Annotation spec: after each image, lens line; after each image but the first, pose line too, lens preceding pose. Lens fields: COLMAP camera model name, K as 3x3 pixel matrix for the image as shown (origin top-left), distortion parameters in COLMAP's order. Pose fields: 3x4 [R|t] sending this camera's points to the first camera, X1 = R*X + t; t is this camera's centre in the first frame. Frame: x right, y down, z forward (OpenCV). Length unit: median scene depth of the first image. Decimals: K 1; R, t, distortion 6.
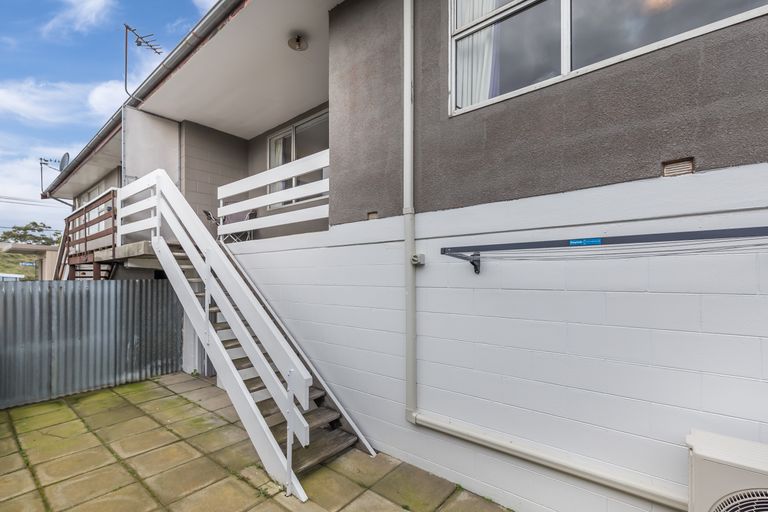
lens RADIAL K [[337.7, 0, 385.4], [0, 337.7, 275.8], [0, 0, 1]] dist [0.025254, 0.000172]
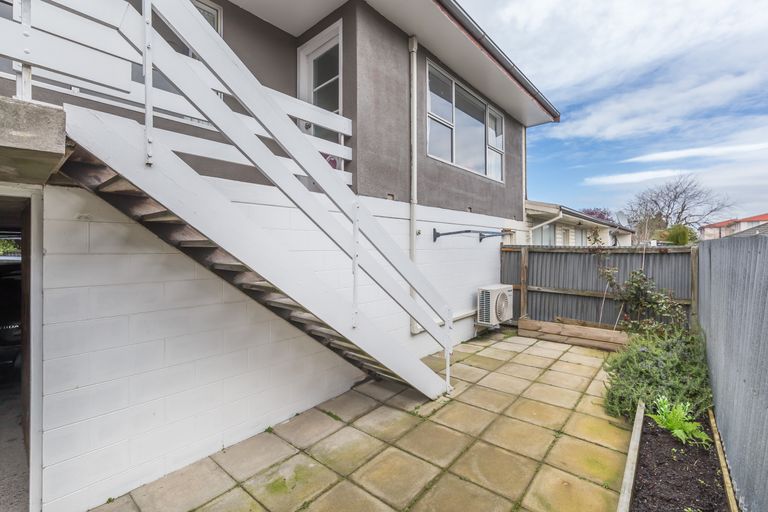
lens RADIAL K [[336.6, 0, 384.0], [0, 336.6, 256.0], [0, 0, 1]] dist [0.019707, -0.000003]
pose [[0.035172, -0.015038, 0.999268, -1.437243], [0.009492, 0.999847, 0.014712, 0.036790], [-0.999336, 0.008968, 0.035310, 1.029785]]
